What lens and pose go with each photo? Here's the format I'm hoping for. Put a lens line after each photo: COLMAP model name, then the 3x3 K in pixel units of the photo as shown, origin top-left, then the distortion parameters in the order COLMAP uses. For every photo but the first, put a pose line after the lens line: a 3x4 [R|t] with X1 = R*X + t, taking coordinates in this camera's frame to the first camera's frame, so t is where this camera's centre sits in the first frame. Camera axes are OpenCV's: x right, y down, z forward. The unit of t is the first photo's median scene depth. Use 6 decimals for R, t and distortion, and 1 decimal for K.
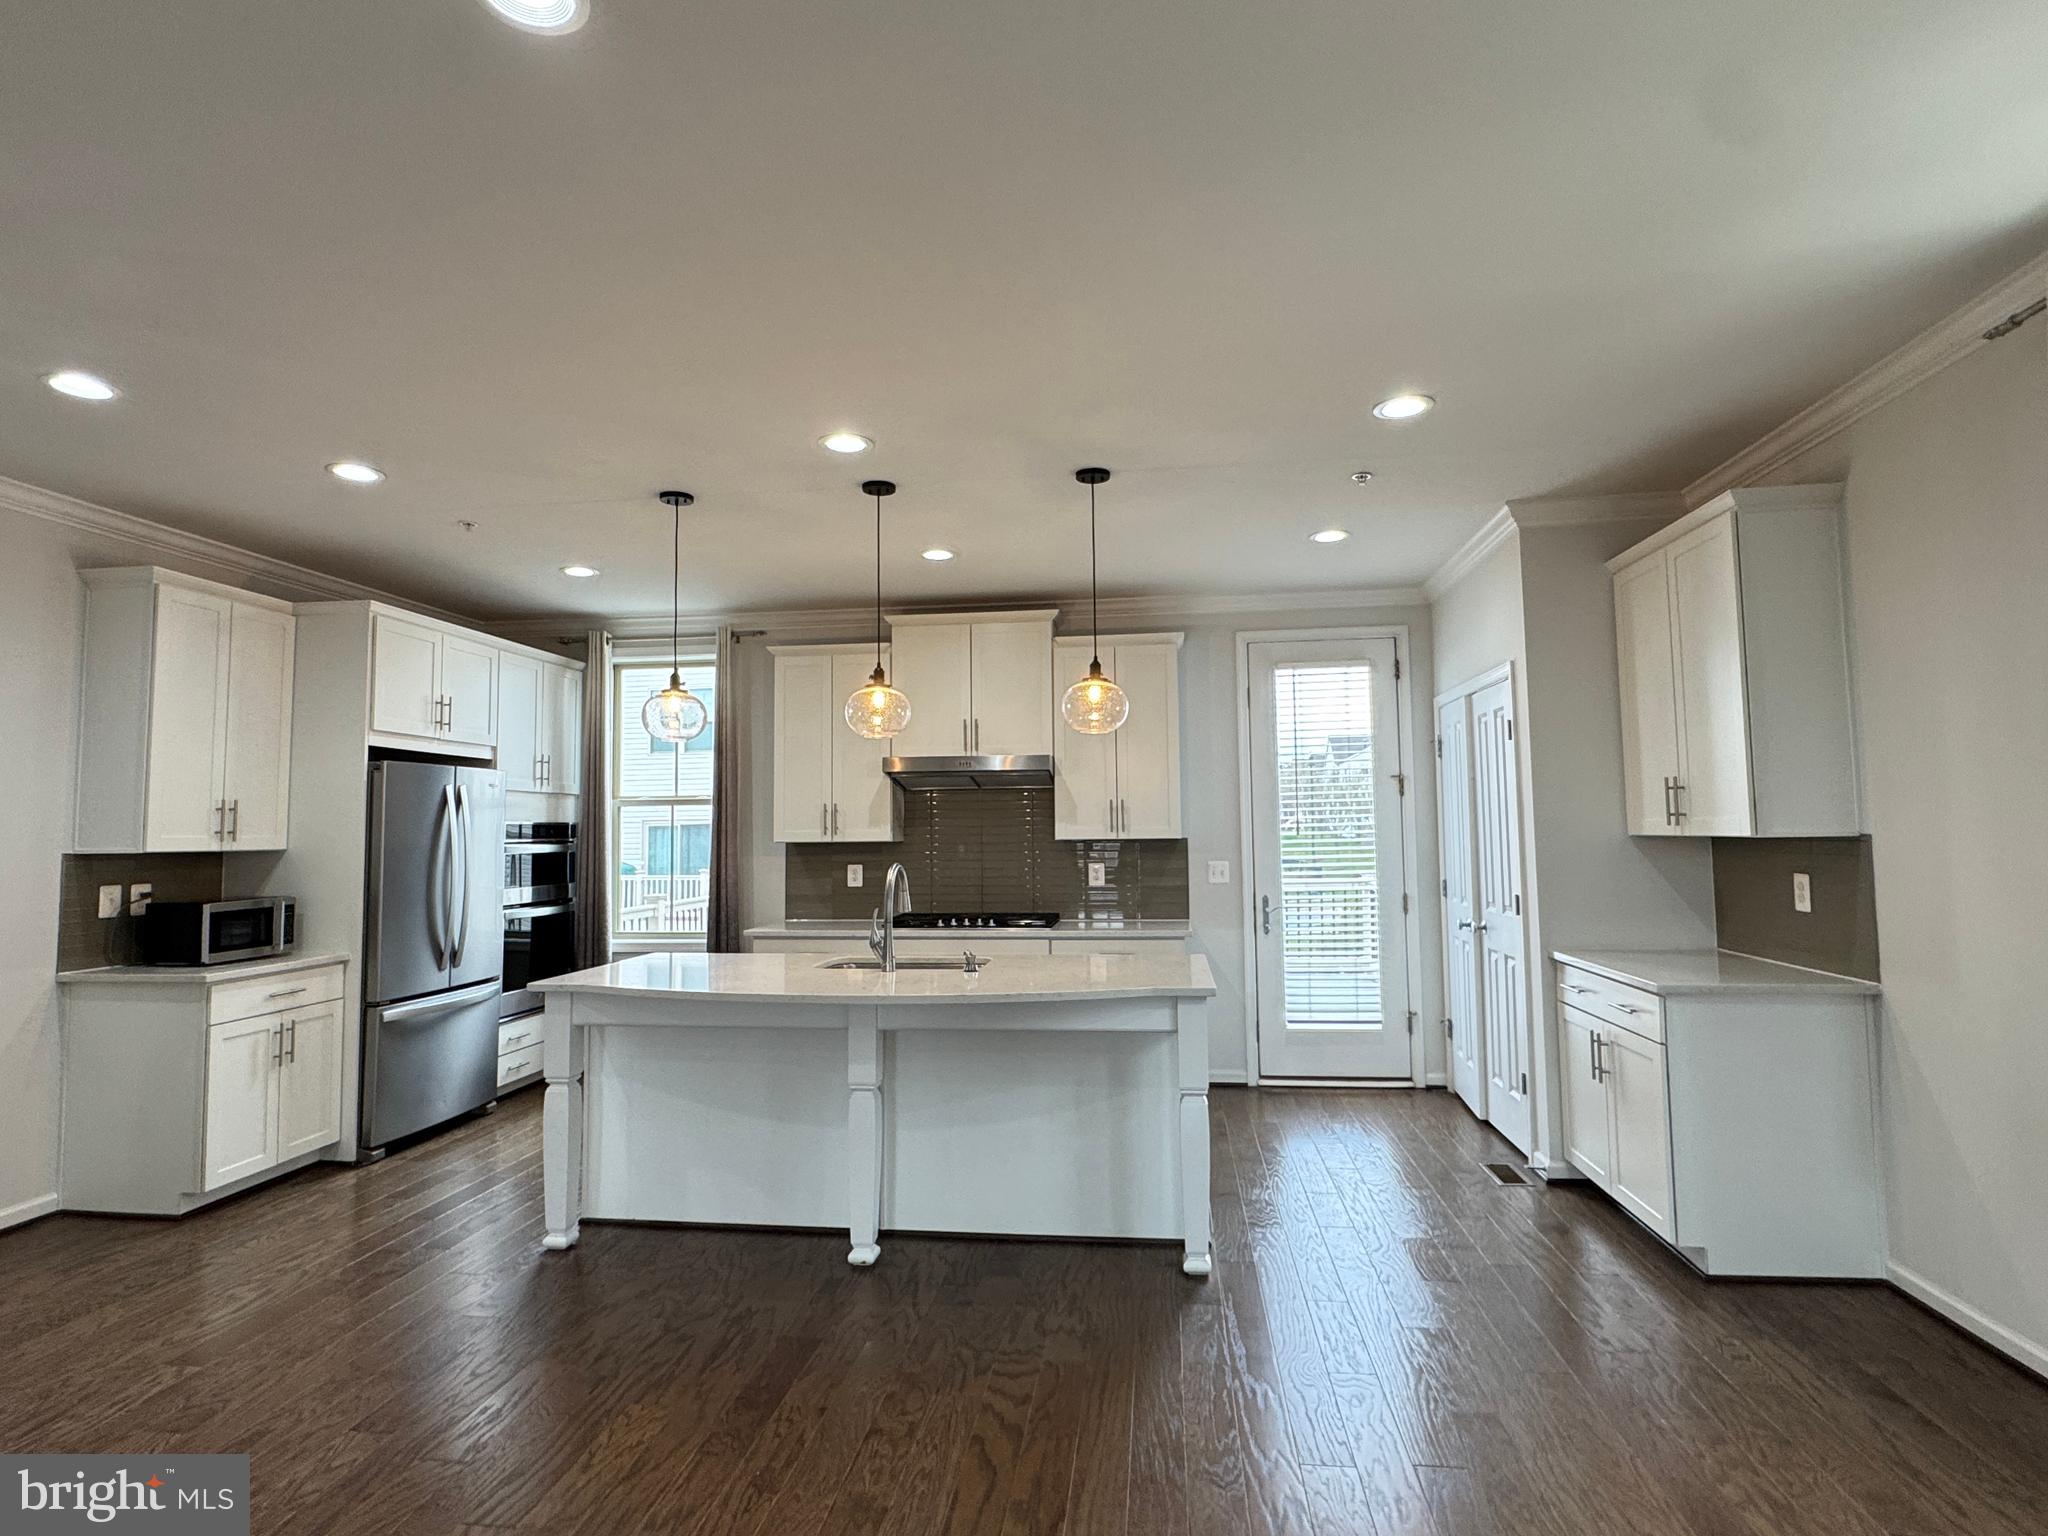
lens RADIAL K [[1070.9, 0, 1020.7], [0, 1070.9, 770.6], [0, 0, 1]] dist [0.003297, -0.001920]
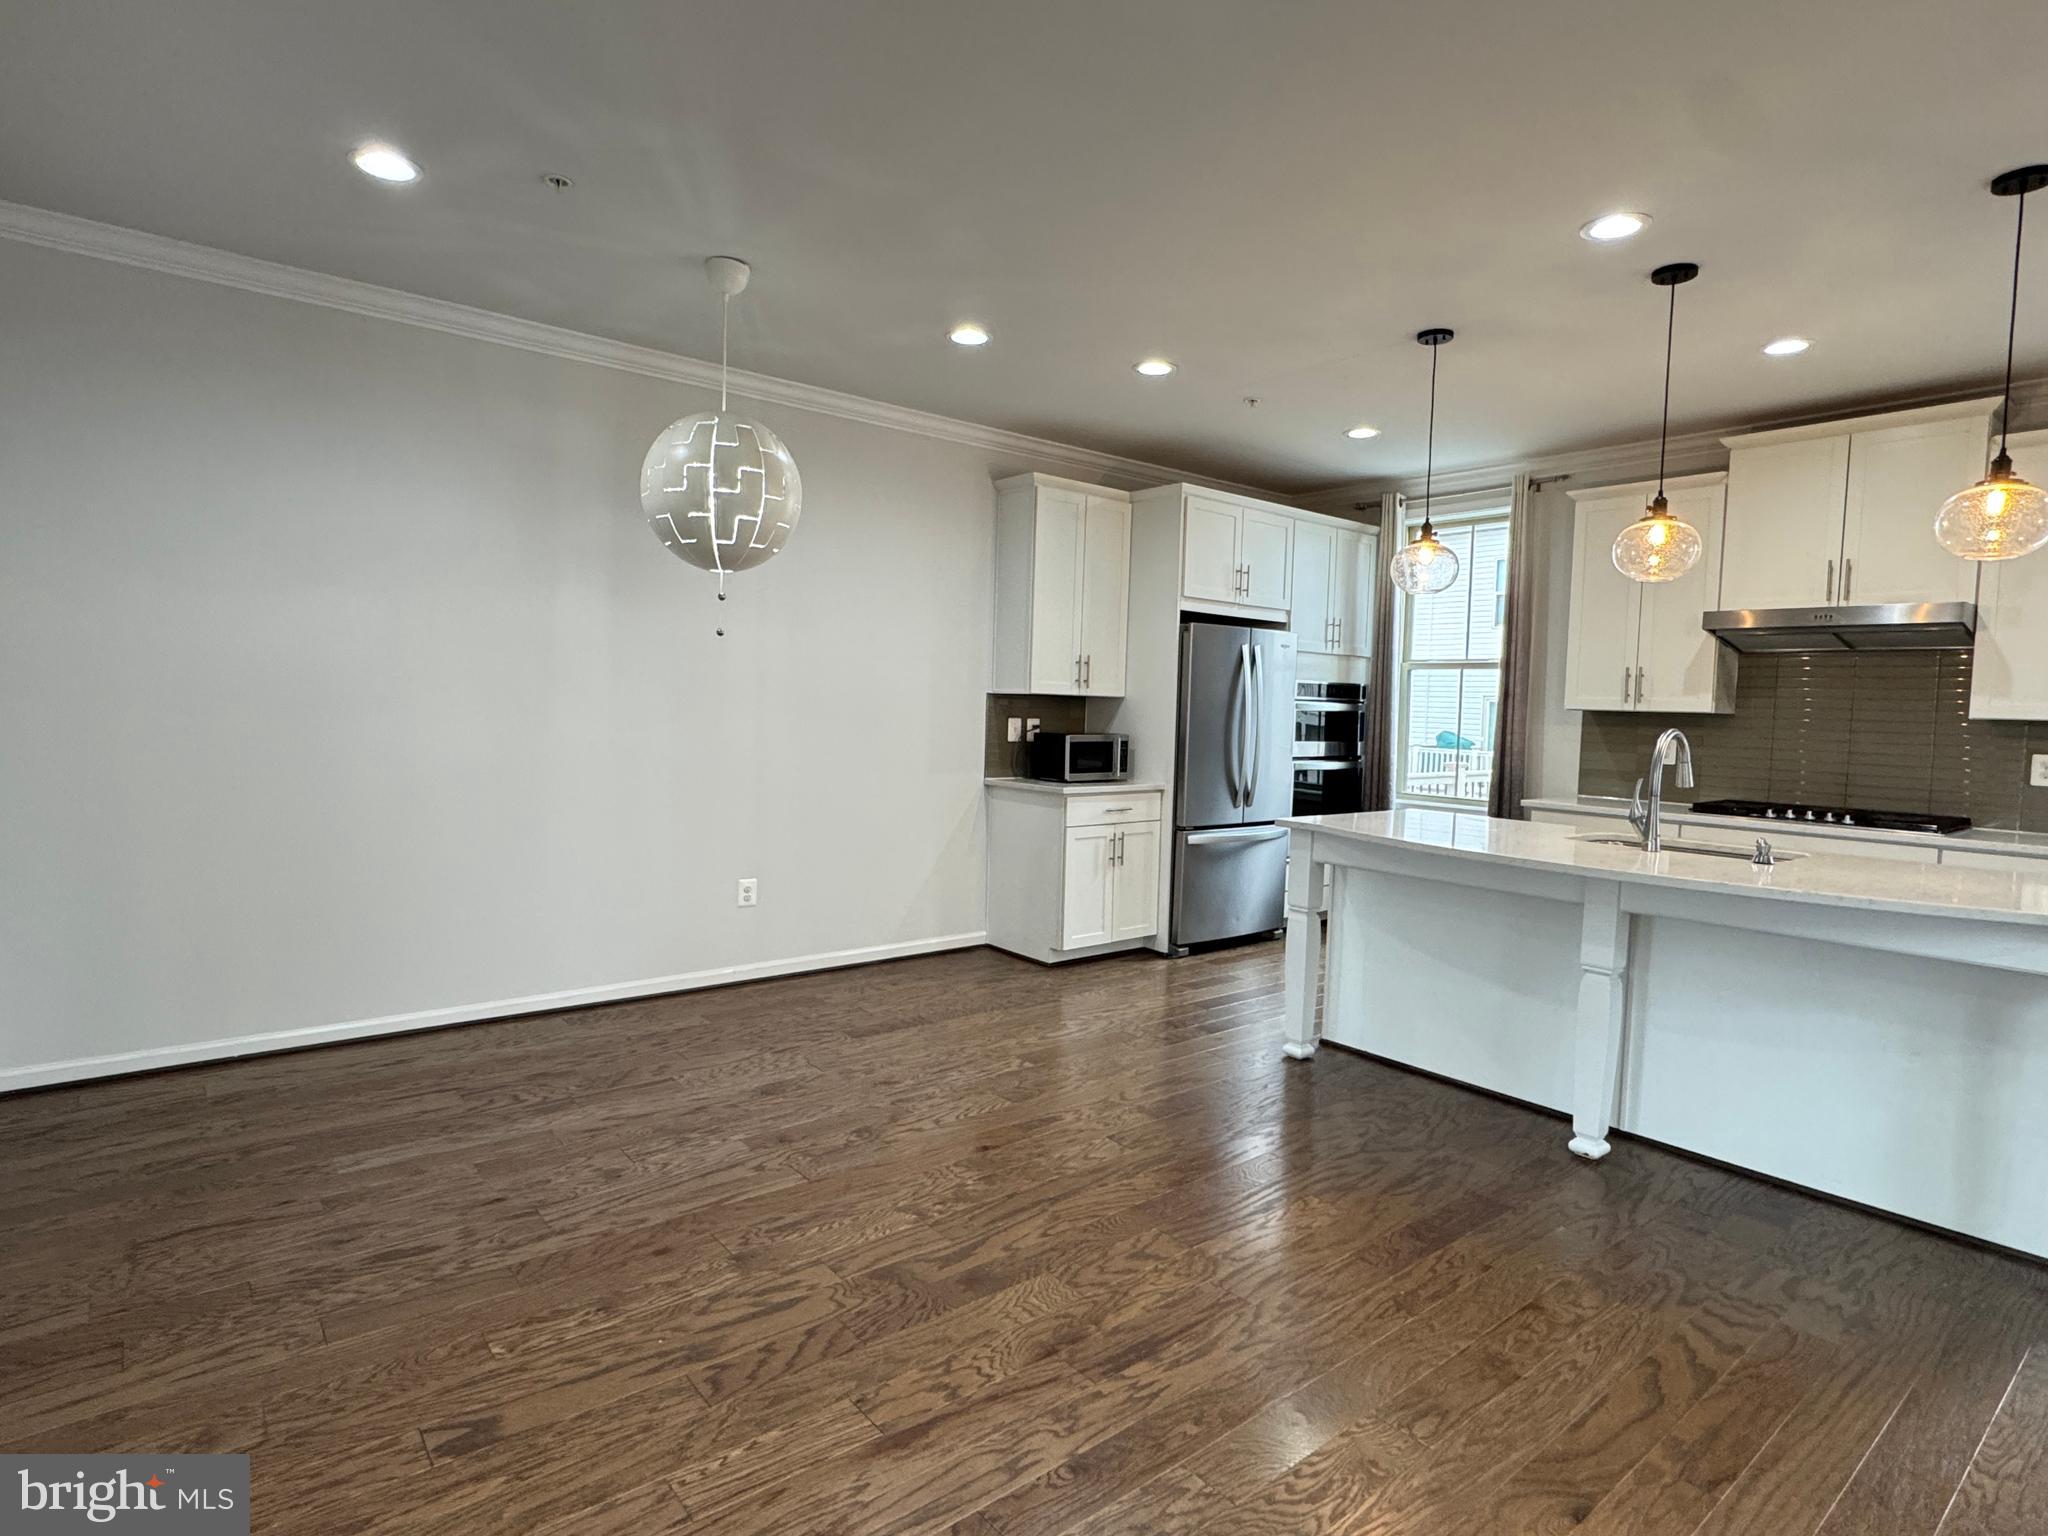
lens RADIAL K [[1070.9, 0, 1035.8], [0, 1070.9, 769.4], [0, 0, 1]] dist [0.003297, -0.001920]
pose [[0.732656, 0.073157, -0.676656, 0.089050], [0.003512, 0.993787, 0.111246, 0.020994], [0.680590, -0.083881, 0.727847, 0.027738]]
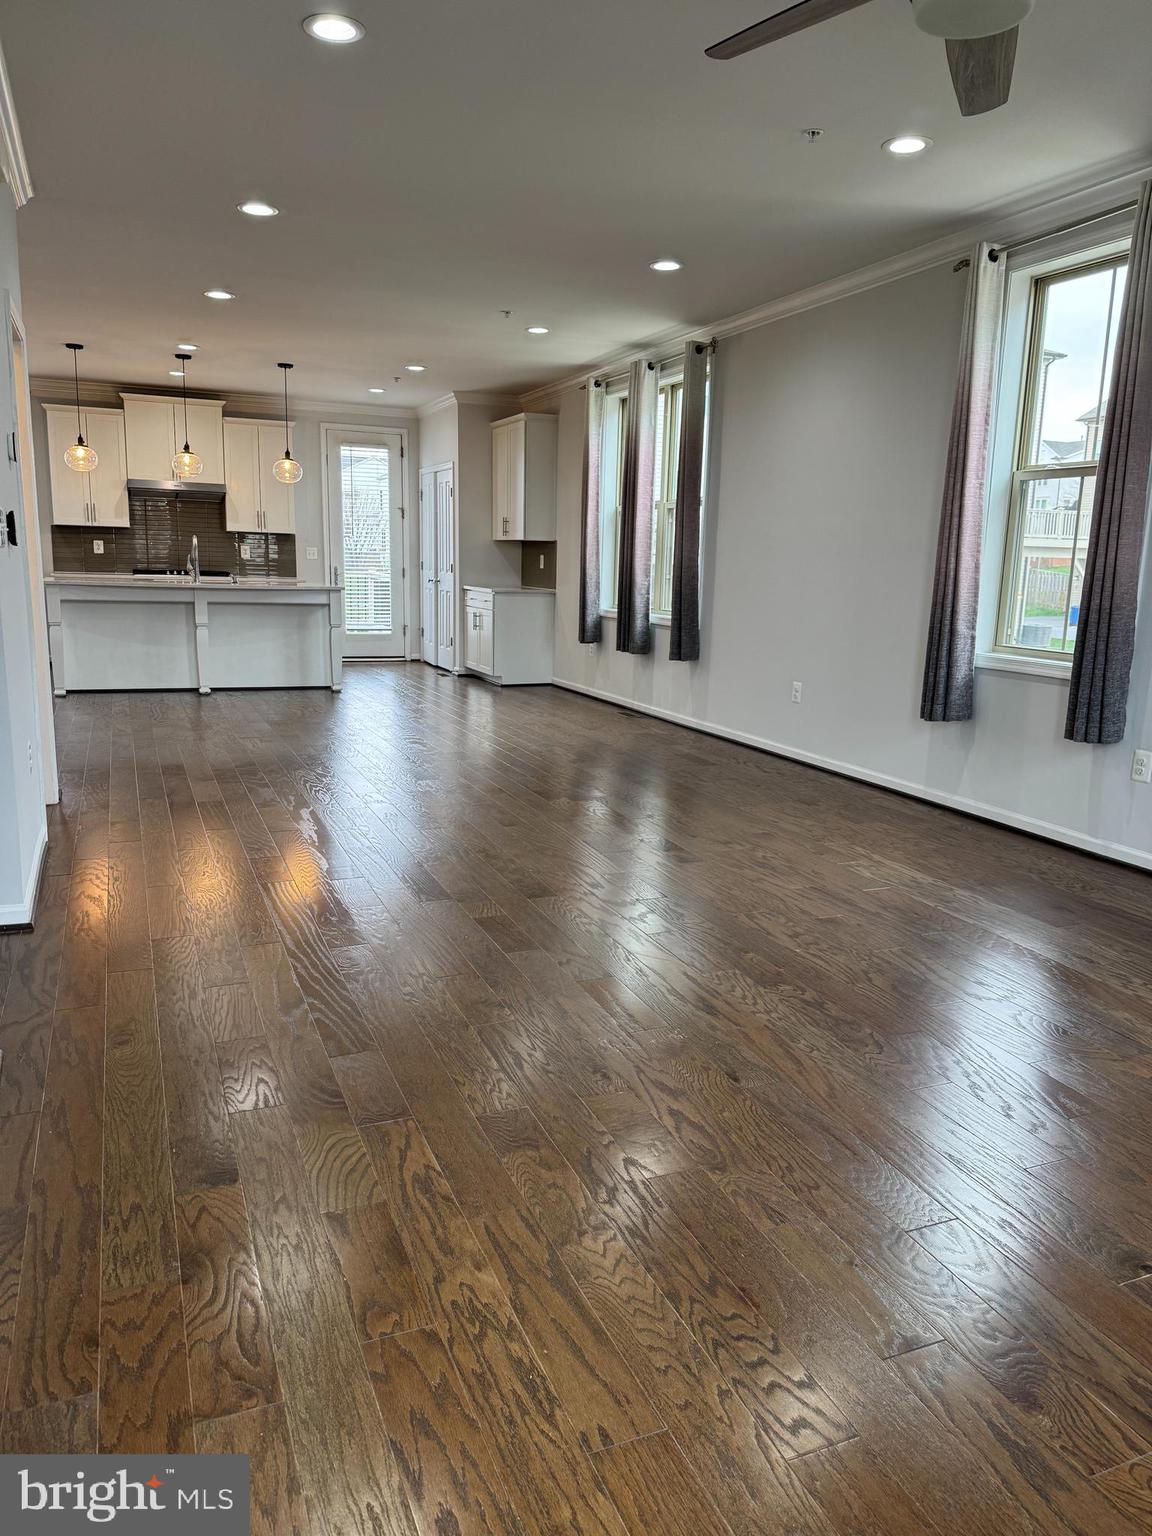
lens RADIAL K [[1096.4, 0, 591.0], [0, 1096.4, 779.5], [0, 0, 1]] dist [0.050924, -0.005684]
pose [[0.859642, -0.064896, 0.506759, -0.599515], [-0.066686, 0.969161, 0.237234, -0.022675], [-0.506526, -0.237729, 0.828804, -1.439377]]
